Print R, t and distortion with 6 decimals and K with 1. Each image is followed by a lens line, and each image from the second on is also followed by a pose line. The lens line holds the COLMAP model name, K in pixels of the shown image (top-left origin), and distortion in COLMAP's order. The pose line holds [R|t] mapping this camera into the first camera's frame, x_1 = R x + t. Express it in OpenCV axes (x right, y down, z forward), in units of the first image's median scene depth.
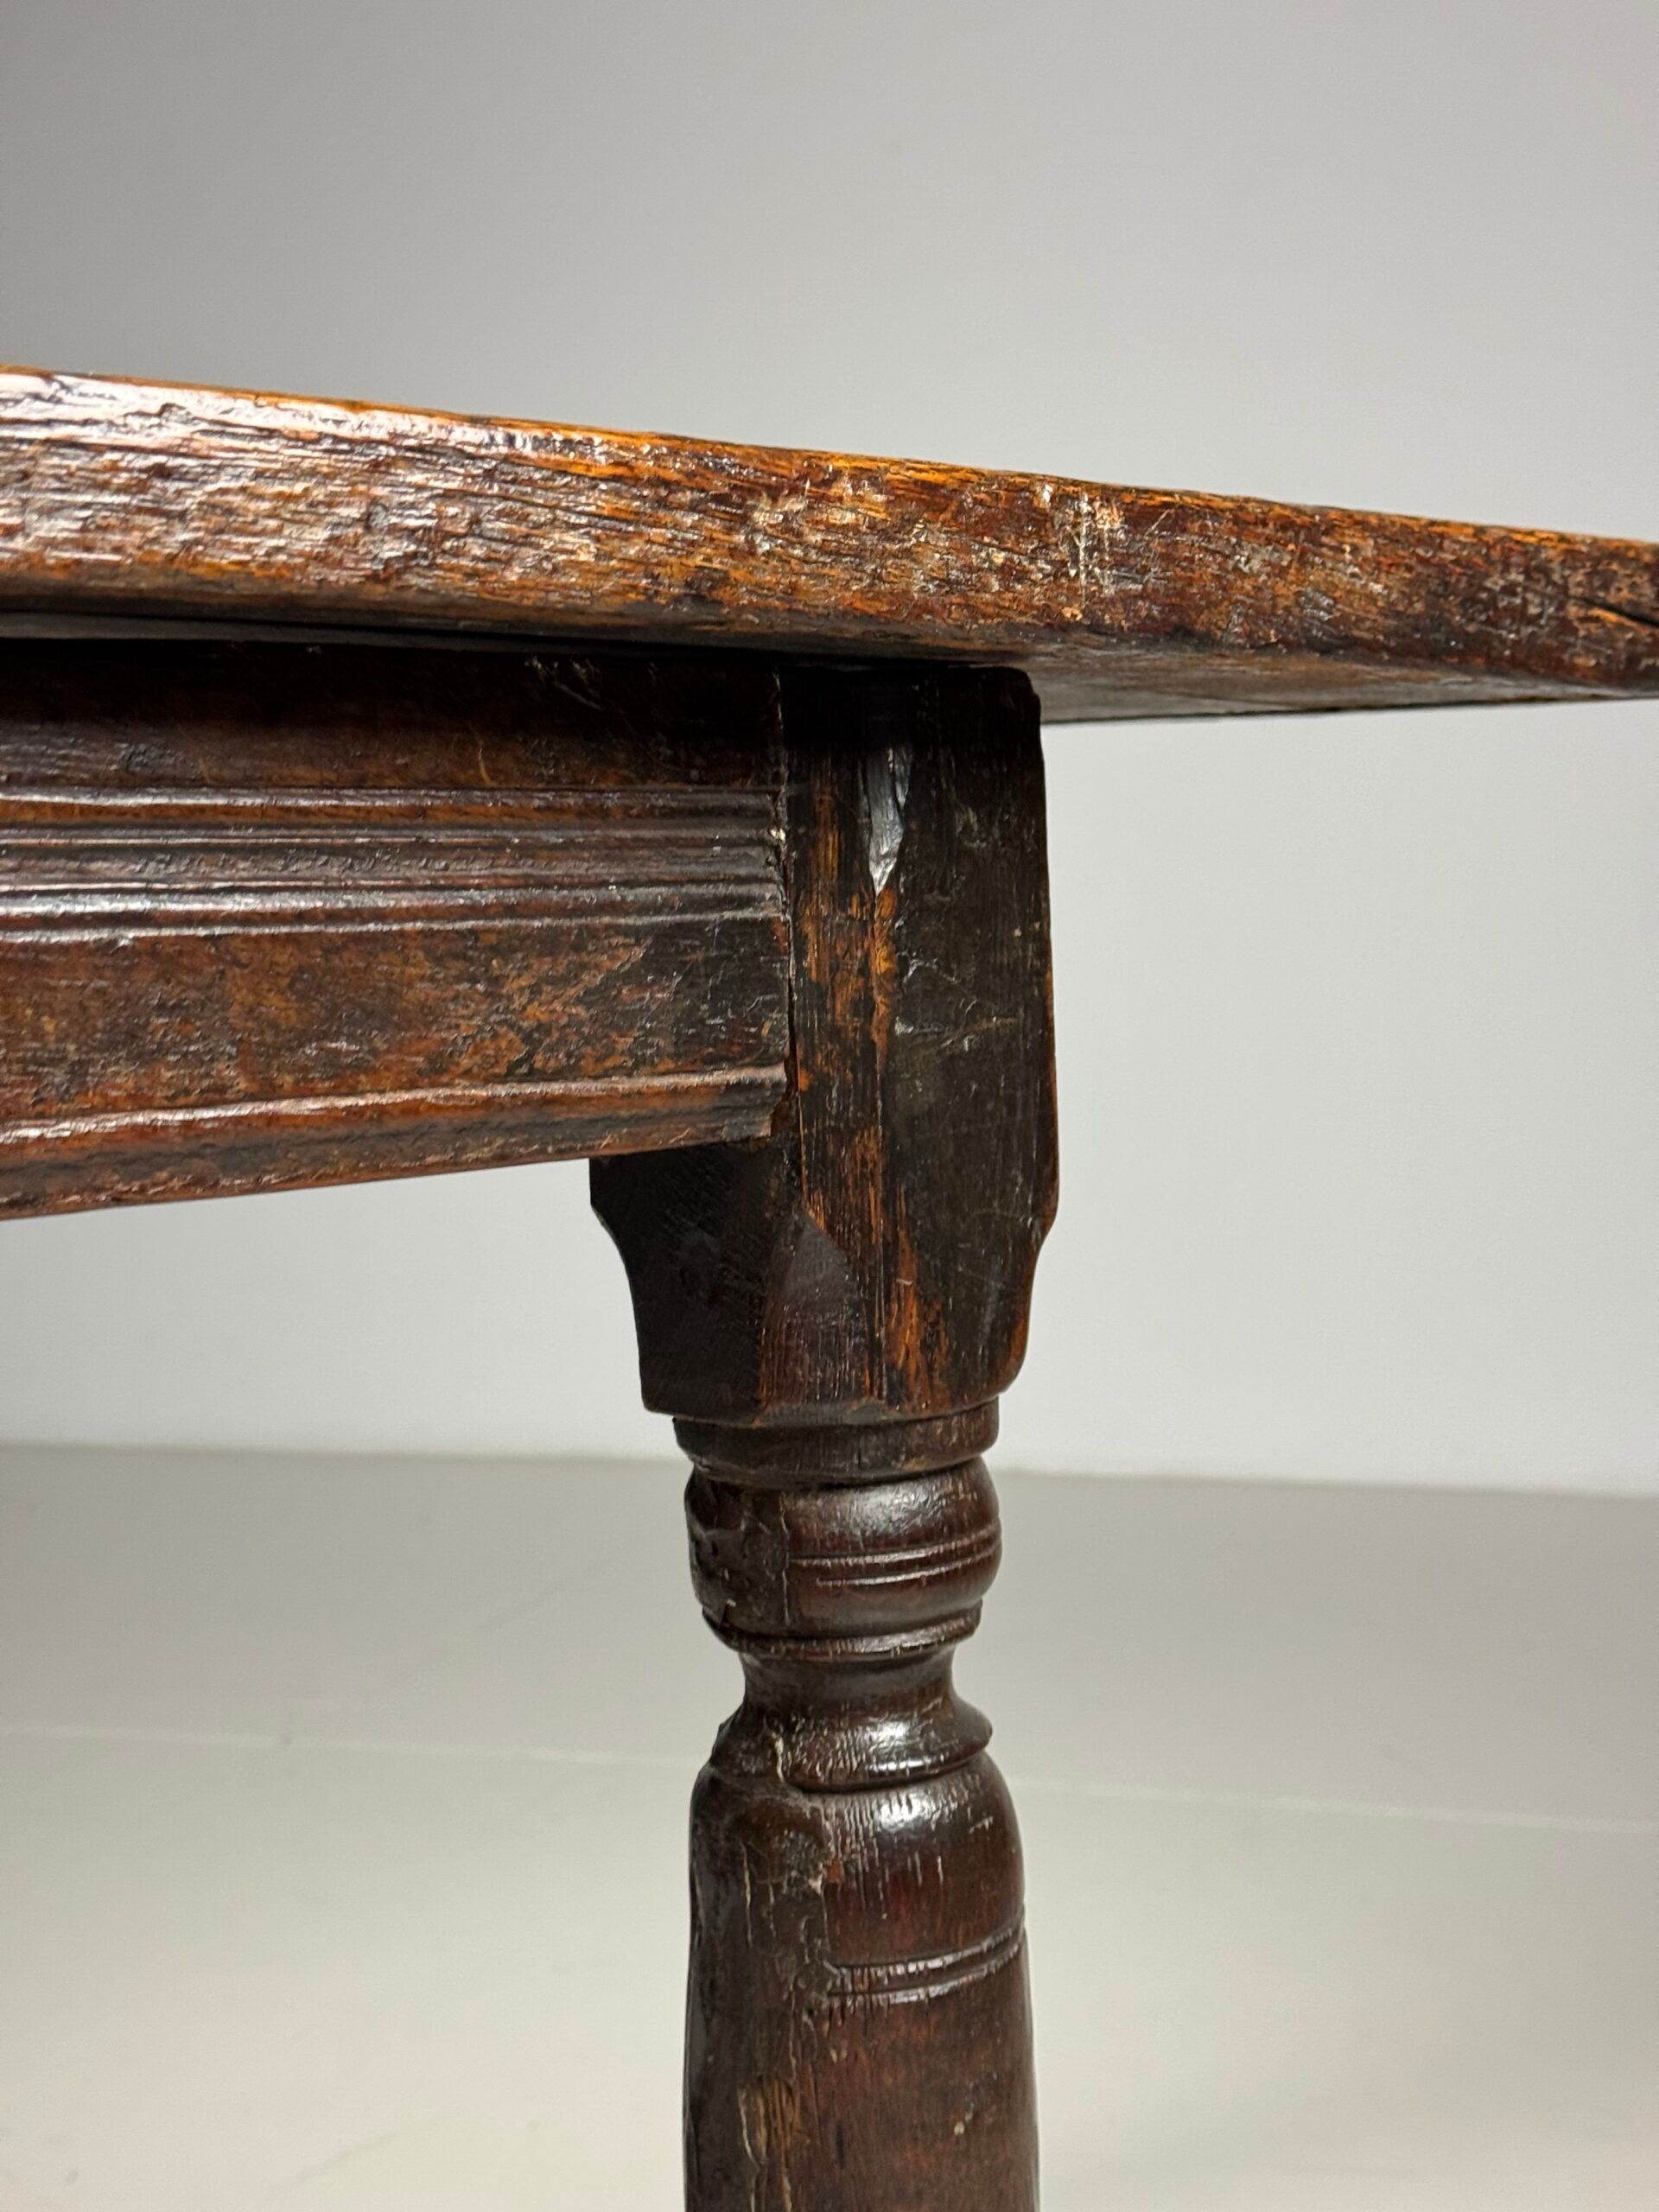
lens RADIAL K [[3089.1, 0, 820.9], [0, 3089.1, 1100.2], [0, 0, 1]] dist [0.124453, 0.000000]
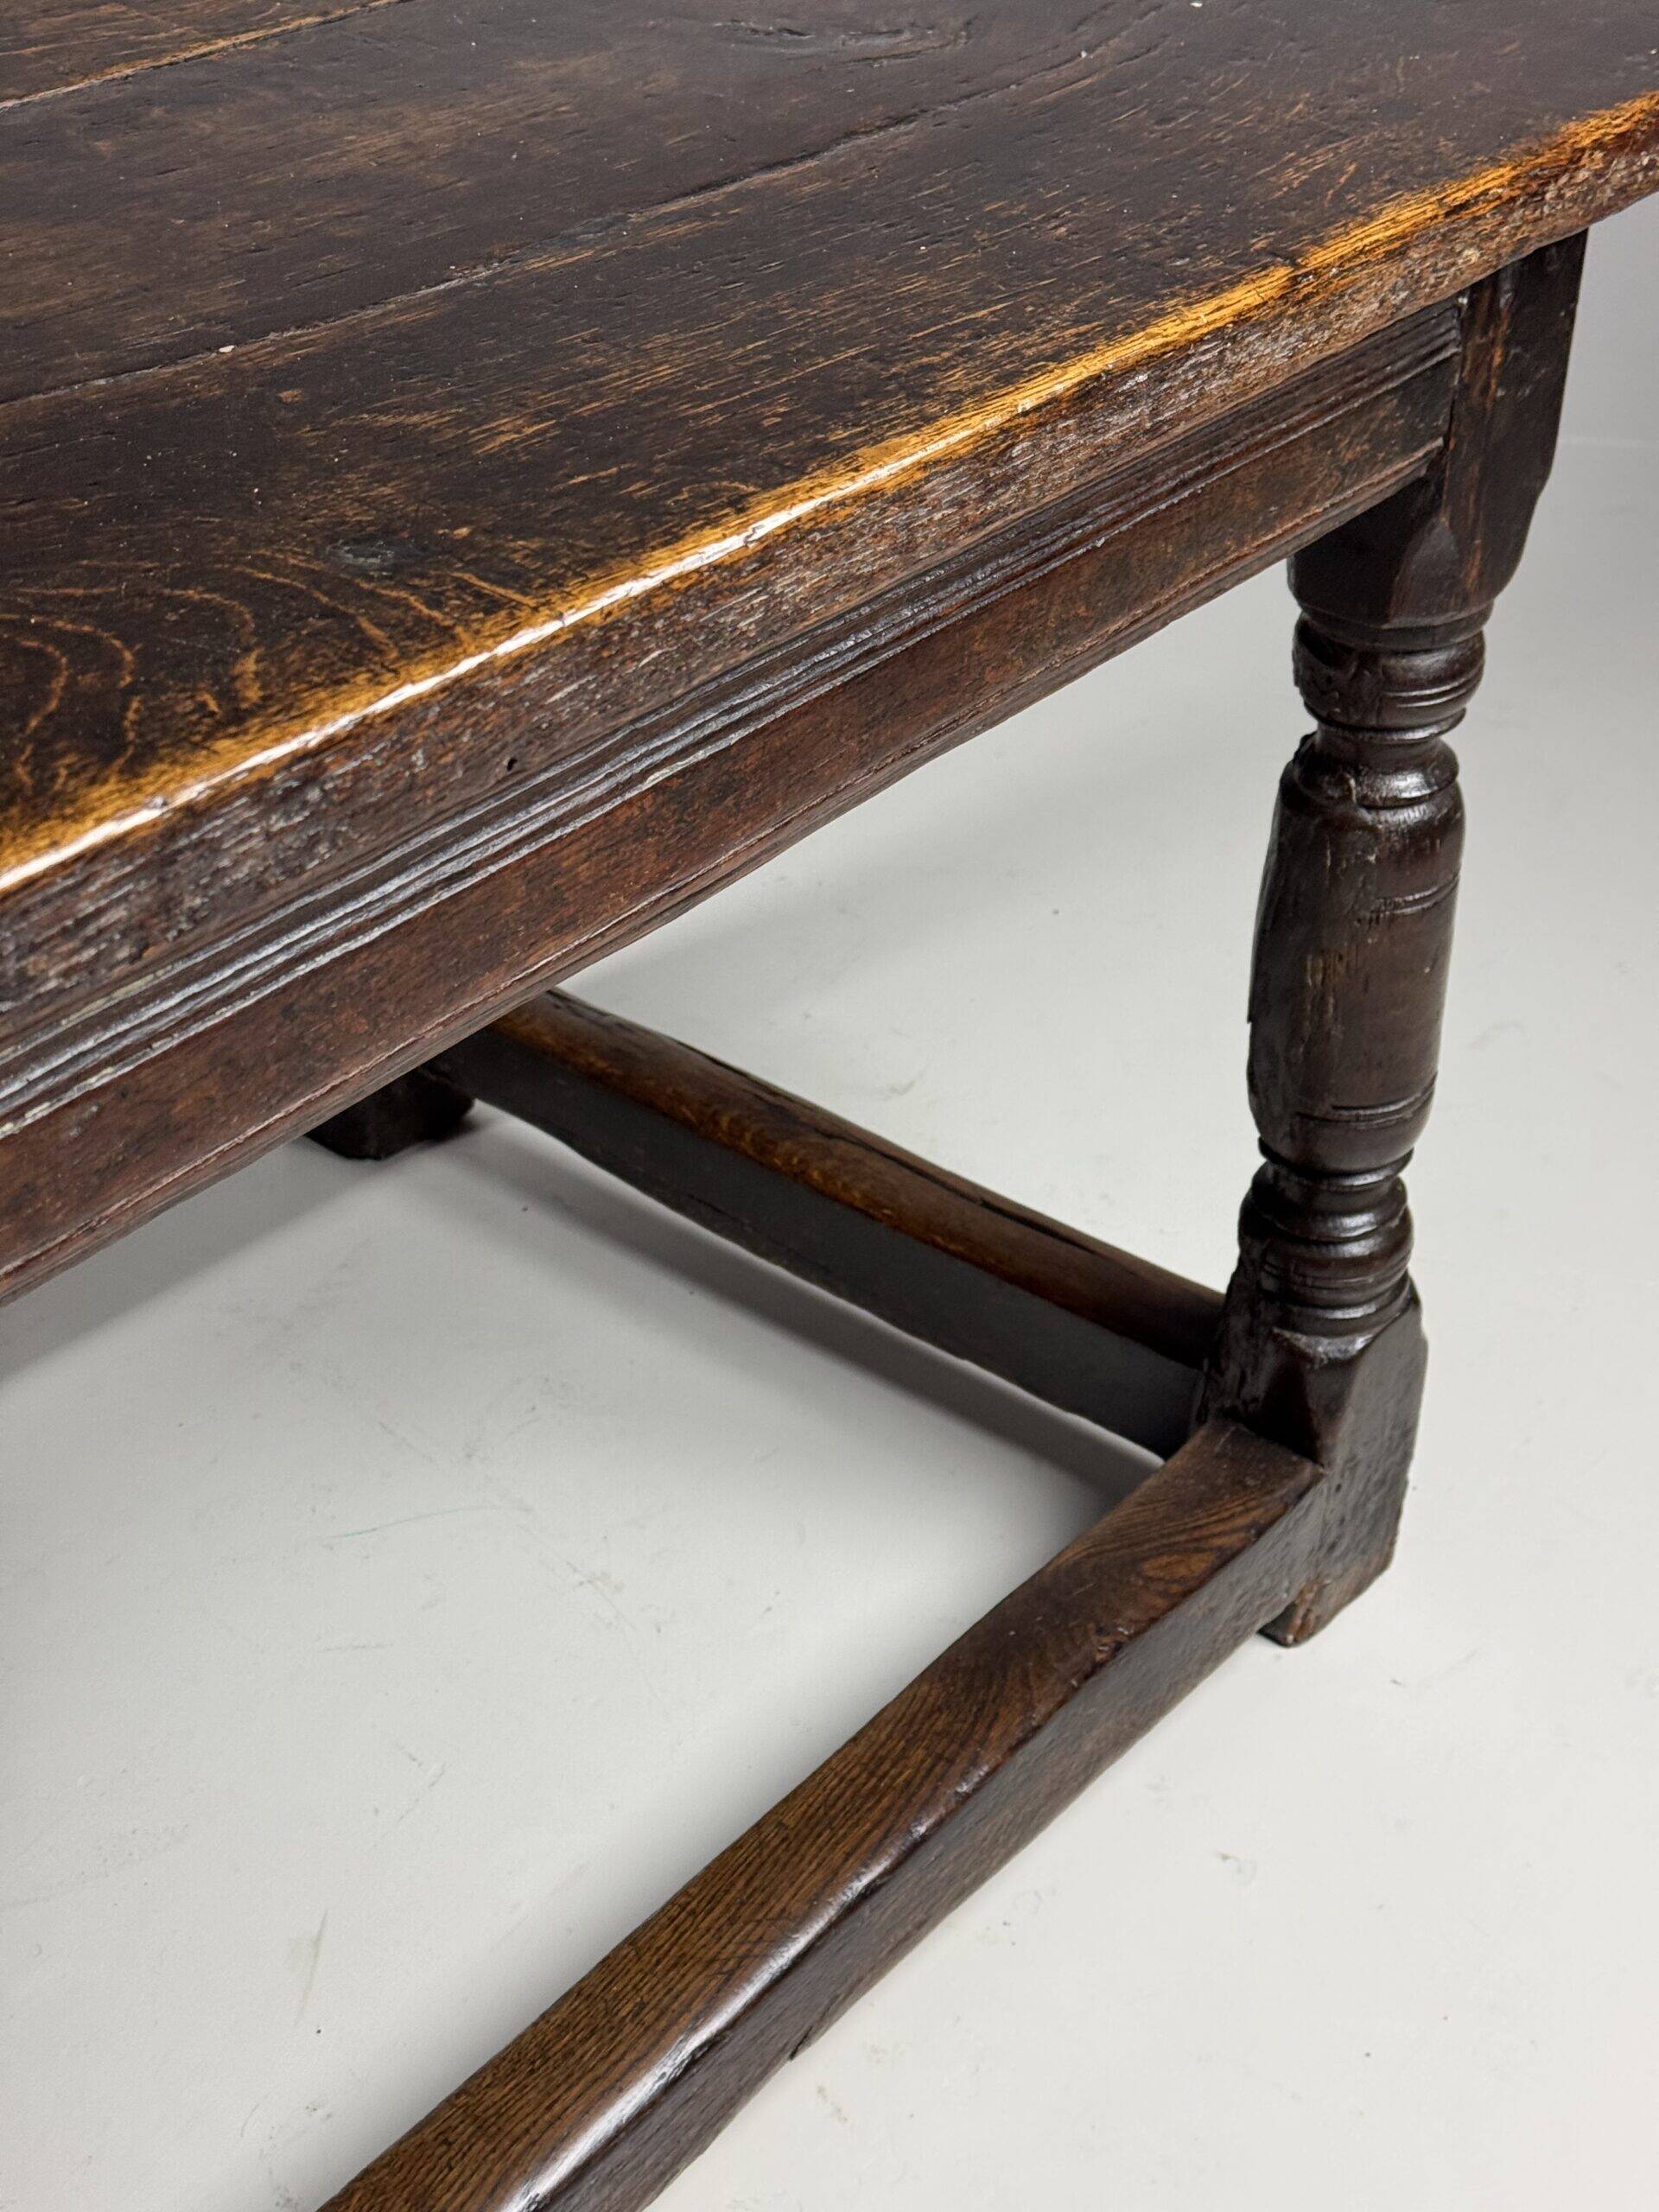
lens RADIAL K [[3089.1, 0, 829.6], [0, 3089.1, 1108.4], [0, 0, 1]] dist [0.124453, 0.000000]
pose [[0.991444, -0.036070, 0.125449, -0.536296], [-0.032160, 0.863937, 0.502571, -0.507347], [-0.126508, -0.502306, 0.855386, -0.554499]]
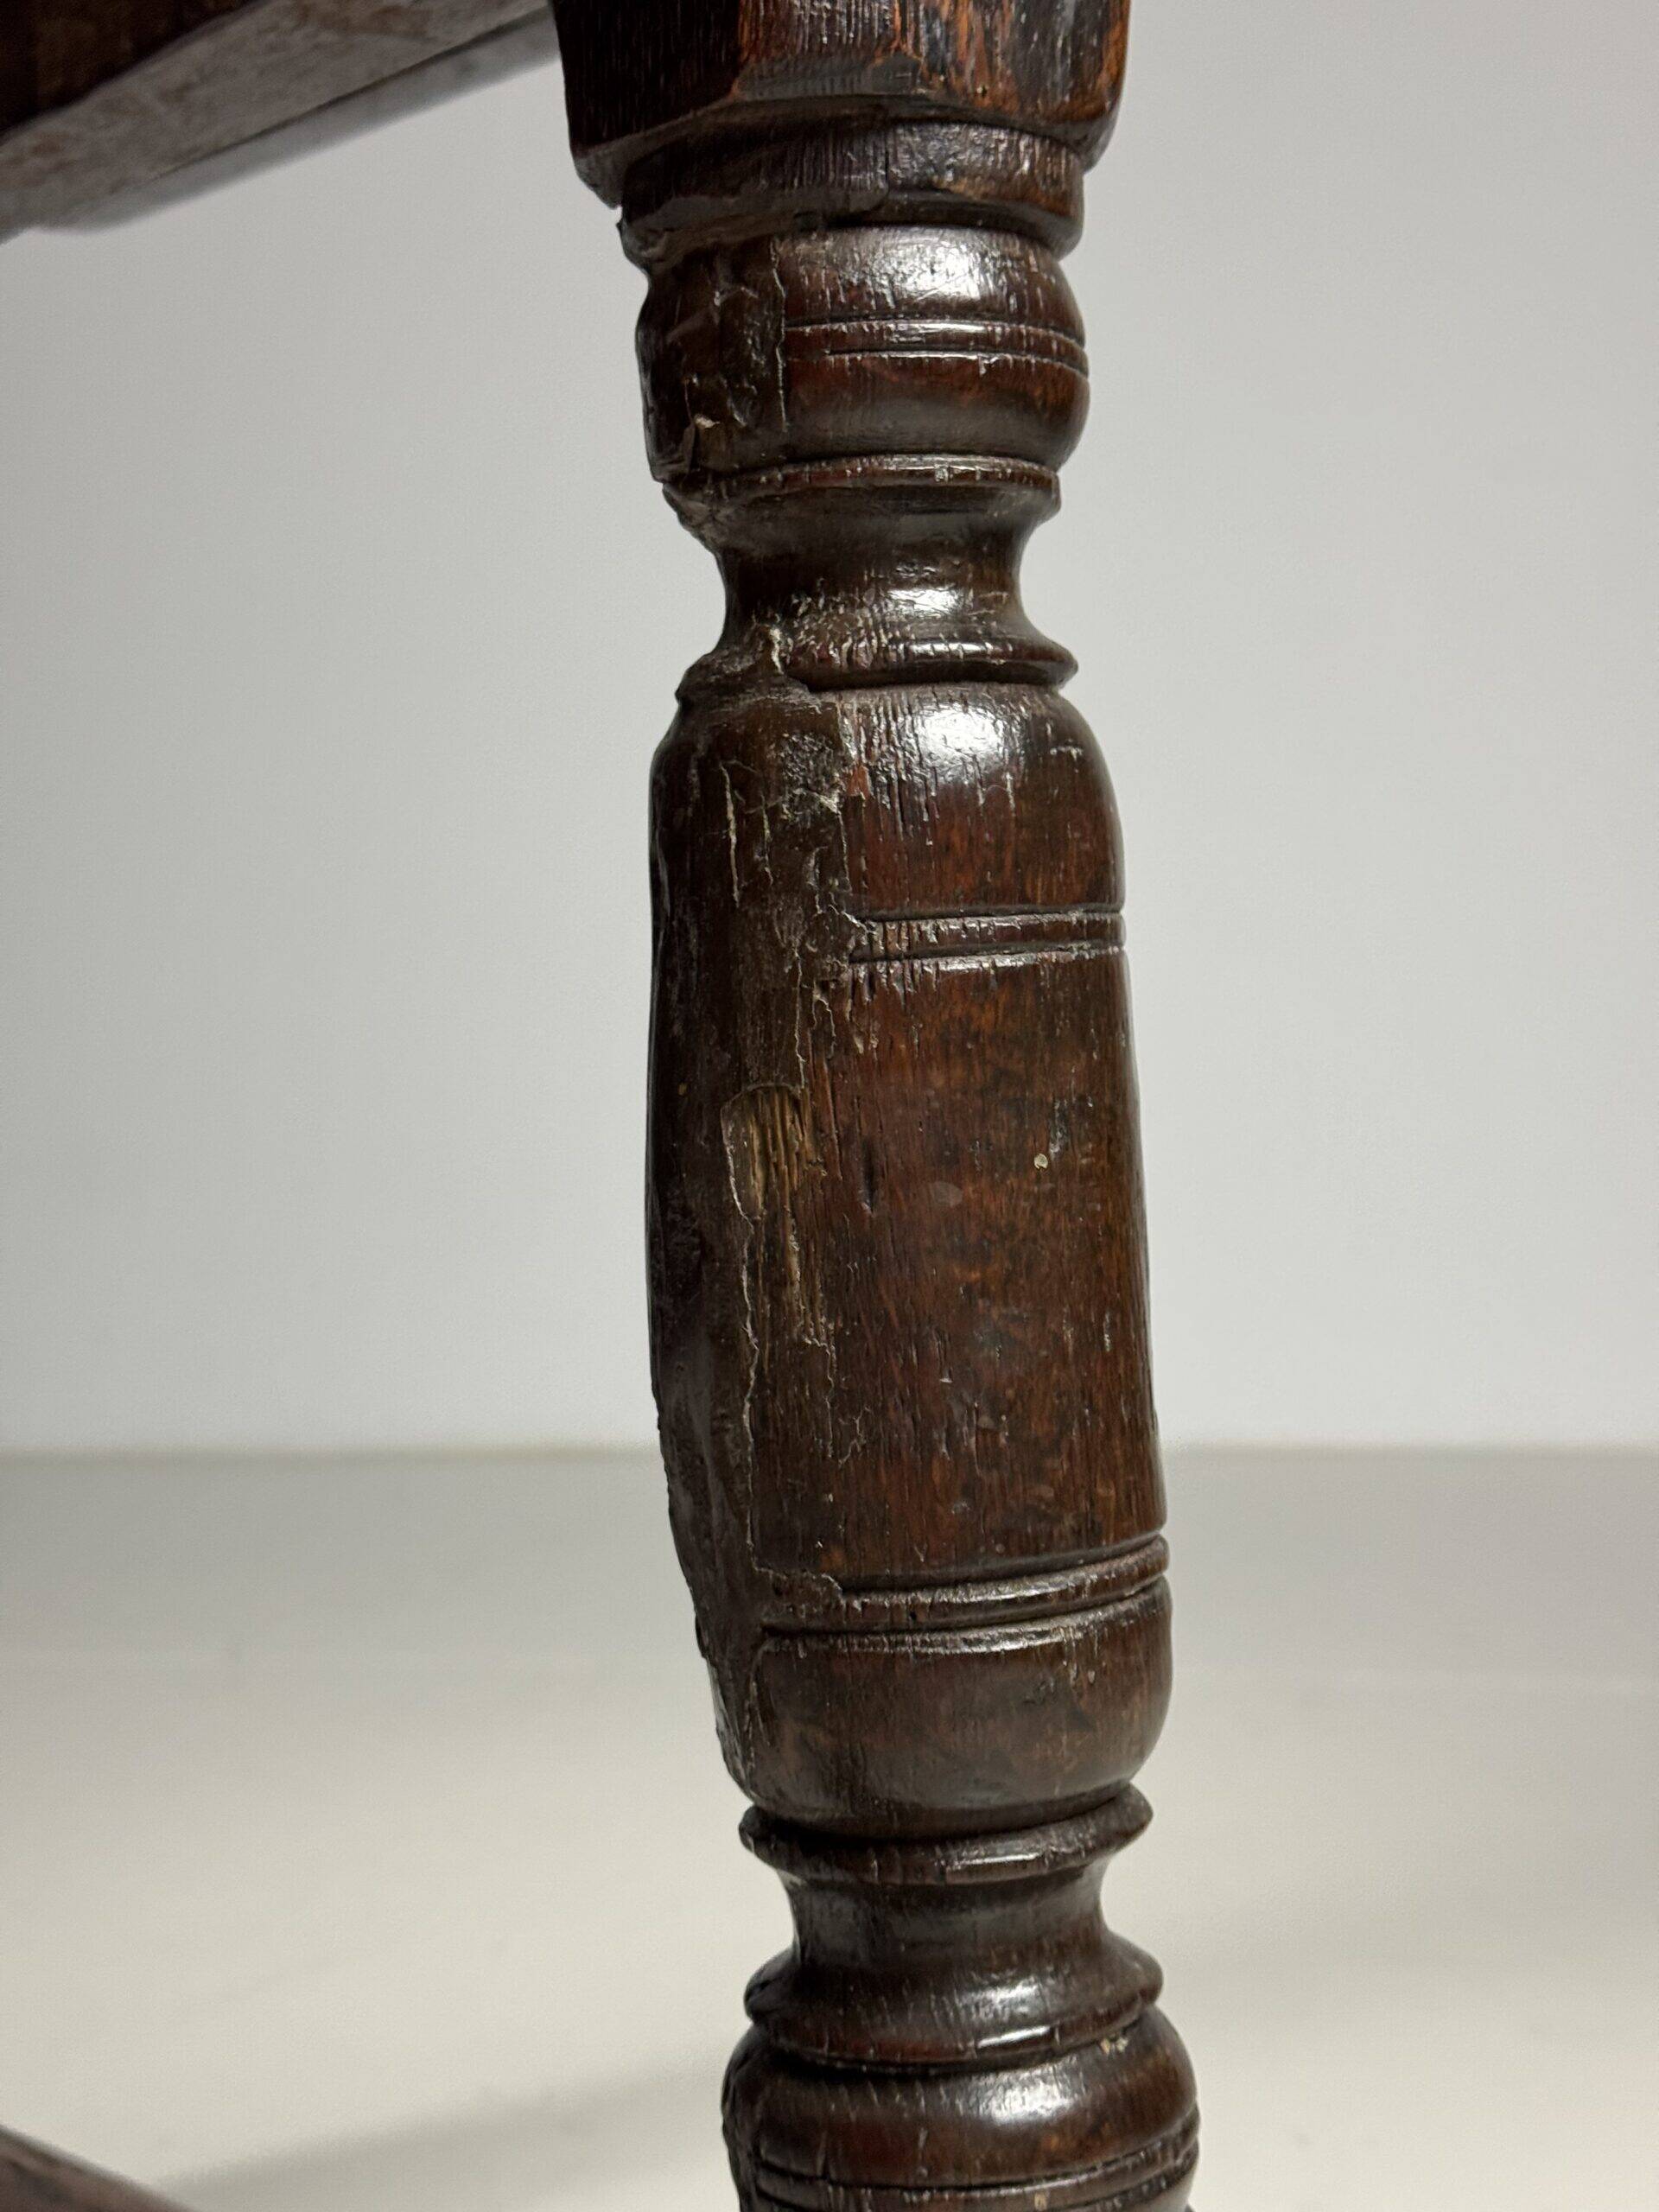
lens RADIAL K [[3089.1, 0, 835.0], [0, 3089.1, 1109.8], [0, 0, 1]] dist [0.124453, 0.000000]
pose [[0.999906, -0.011895, 0.006748, -0.005993], [0.012273, 0.998182, -0.059012, 0.358840], [-0.006034, 0.059089, 0.998234, 0.318037]]
